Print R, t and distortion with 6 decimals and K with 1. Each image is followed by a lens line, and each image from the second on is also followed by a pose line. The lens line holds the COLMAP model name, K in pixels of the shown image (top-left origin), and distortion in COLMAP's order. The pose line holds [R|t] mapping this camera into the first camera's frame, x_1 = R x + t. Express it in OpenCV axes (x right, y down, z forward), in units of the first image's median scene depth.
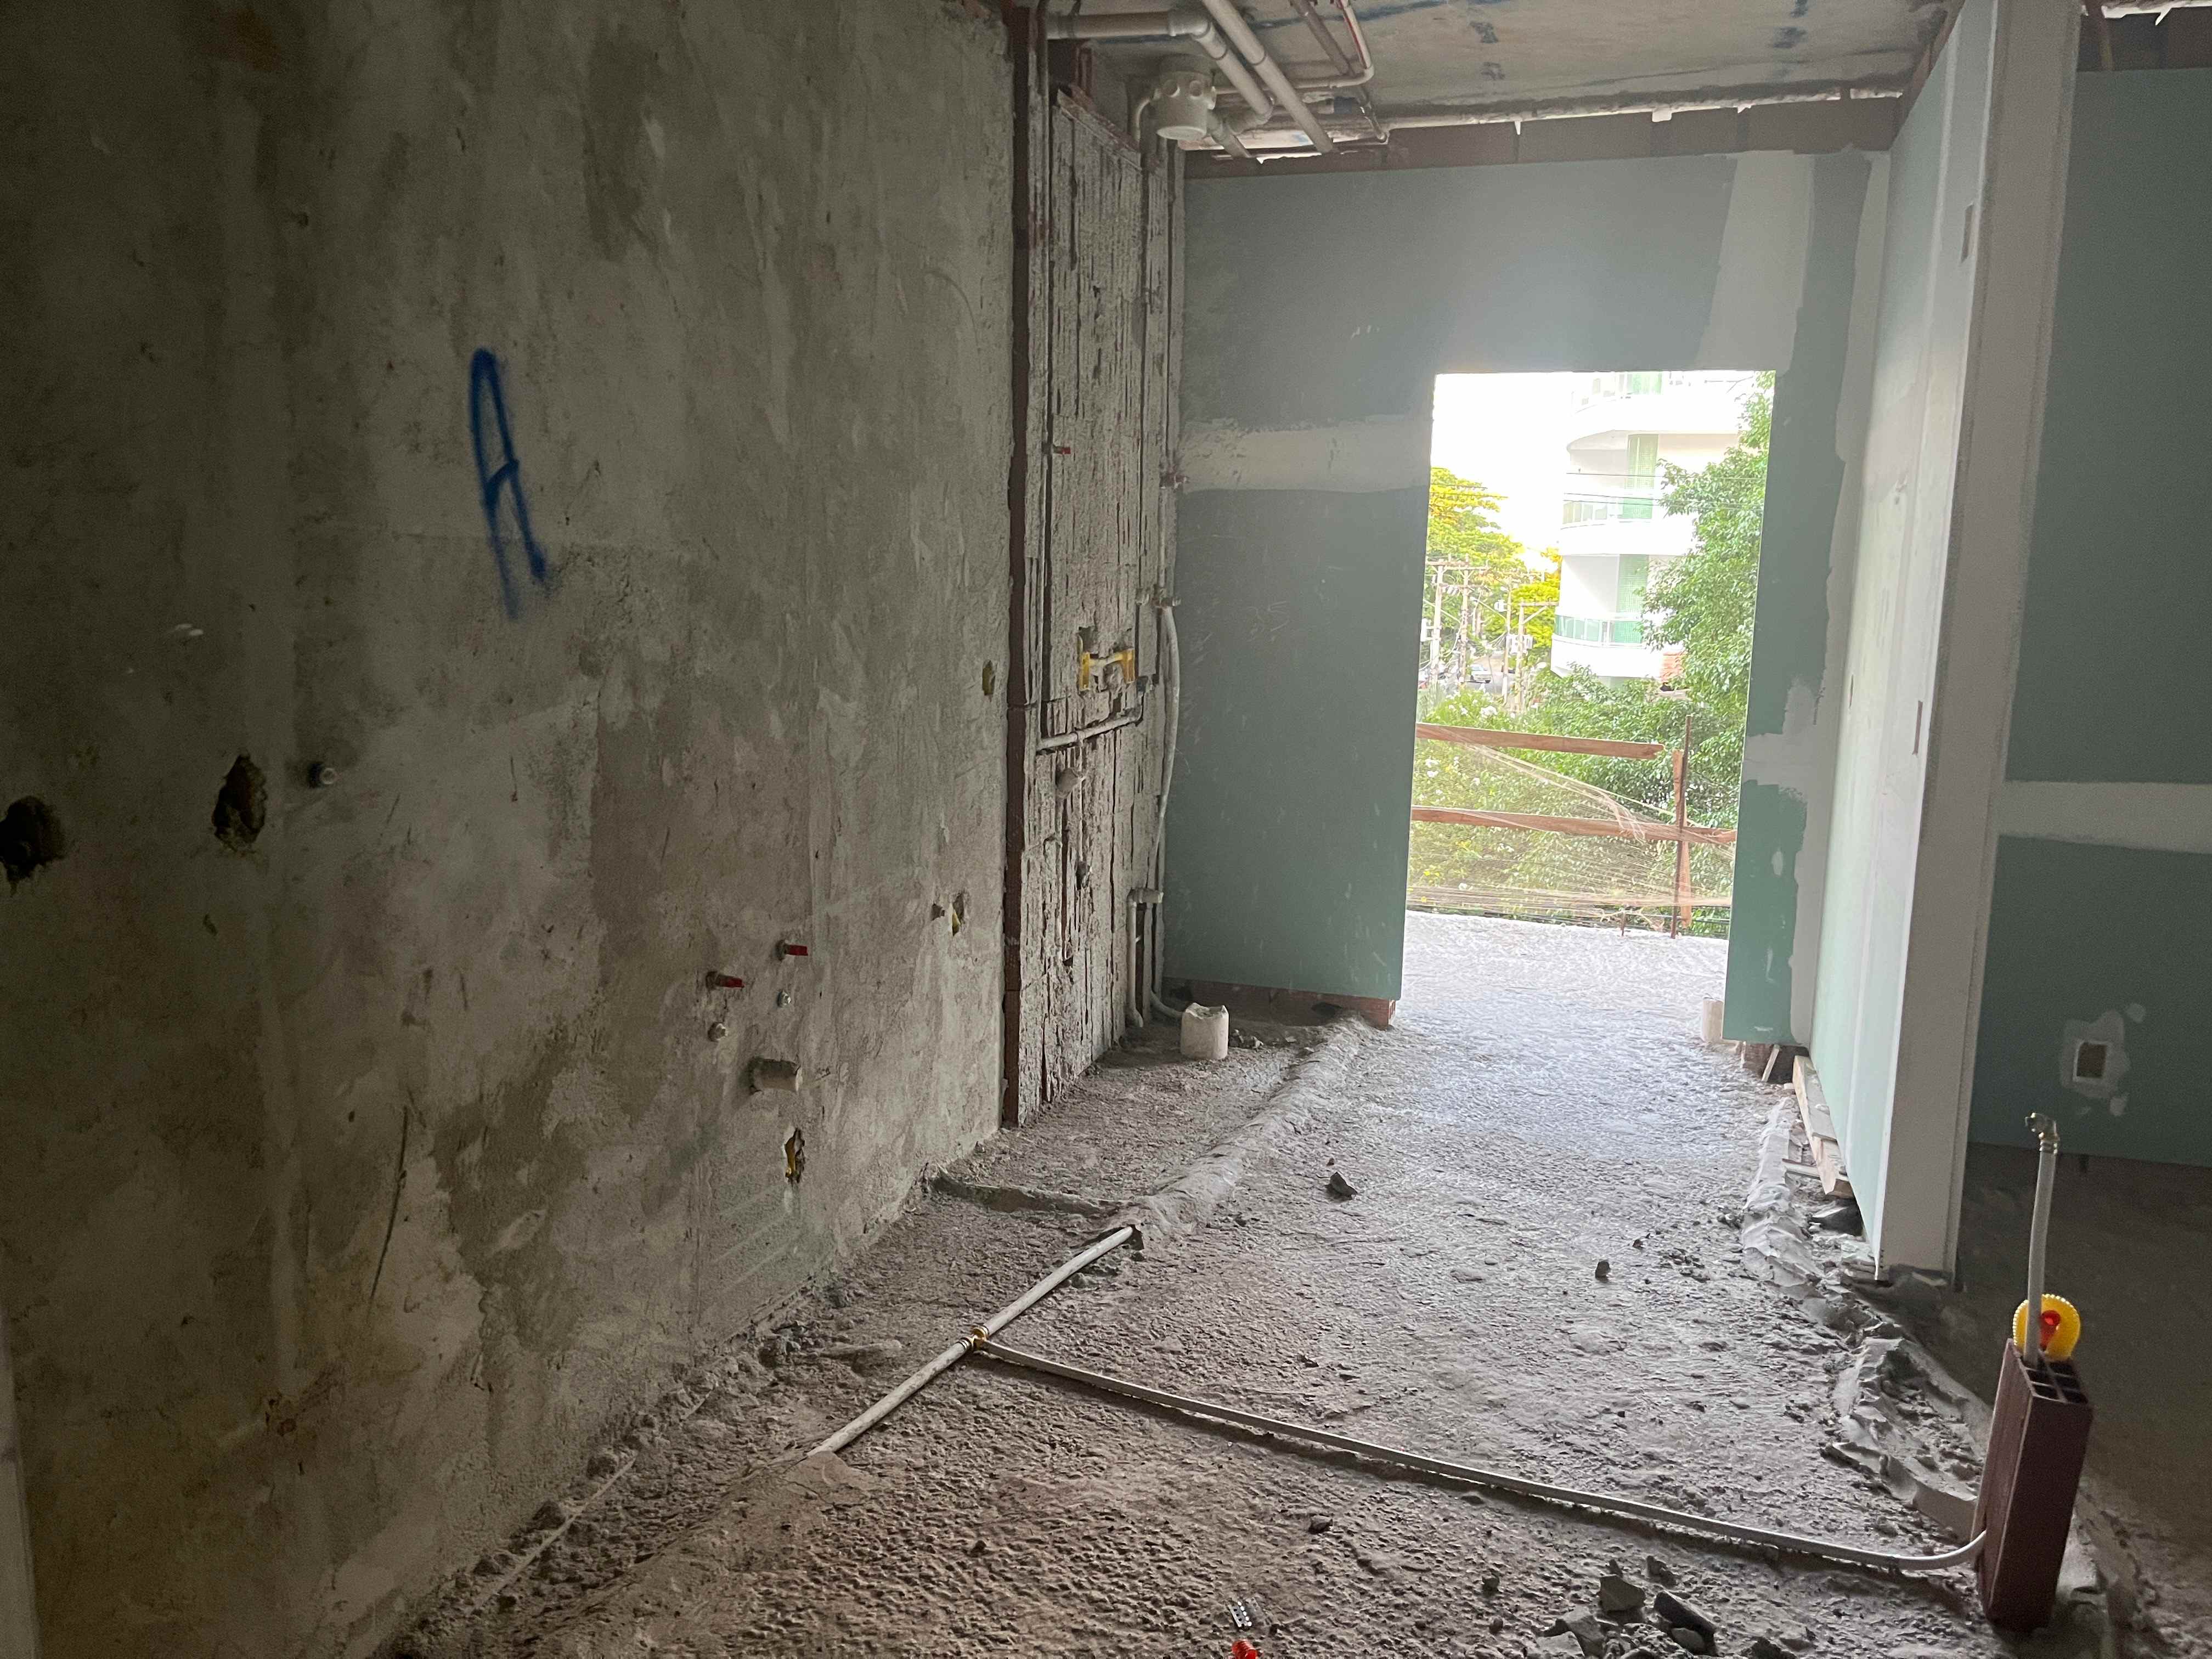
lens RADIAL K [[1701.9, 0, 1101.4], [0, 1701.9, 832.6], [0, 0, 1]] dist [0.066994, -0.095712]
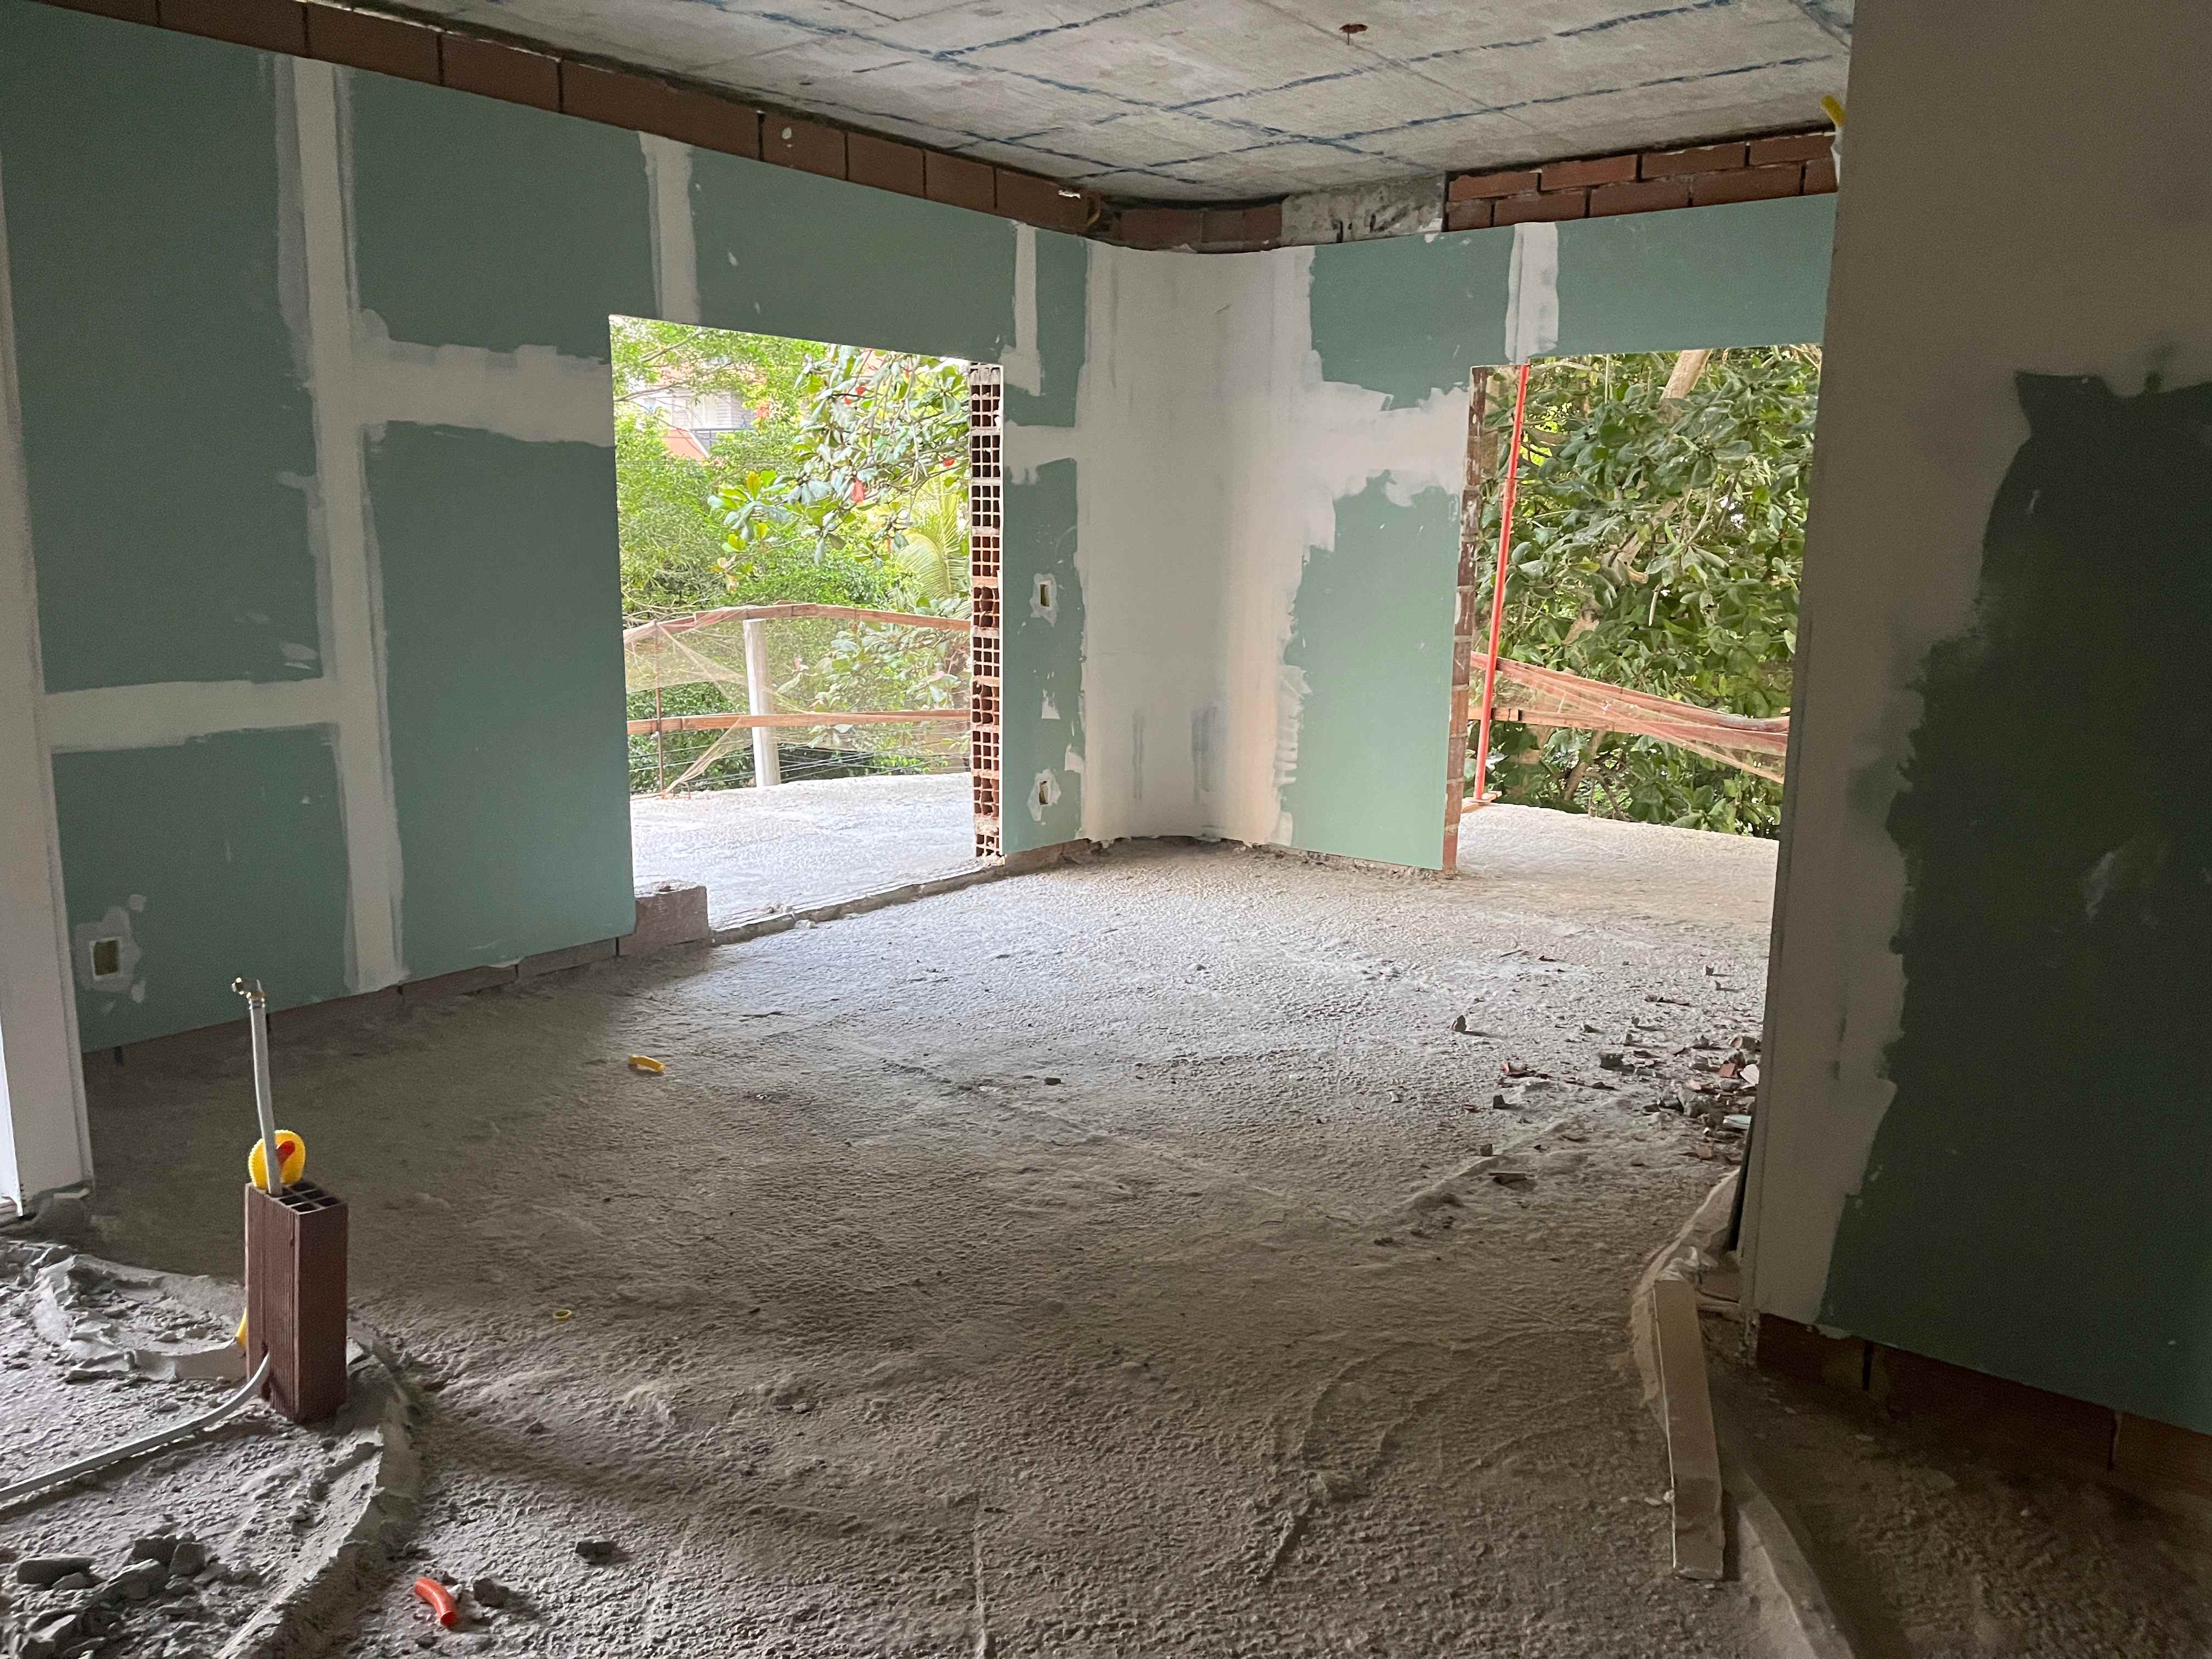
lens RADIAL K [[1701.9, 0, 1101.4], [0, 1701.9, 832.6], [0, 0, 1]] dist [0.066994, -0.095712]
pose [[0.391662, -0.195503, 0.899099, -0.180902], [0.151464, 0.977534, 0.146578, -0.006271], [-0.907557, 0.078773, 0.412475, 0.018779]]
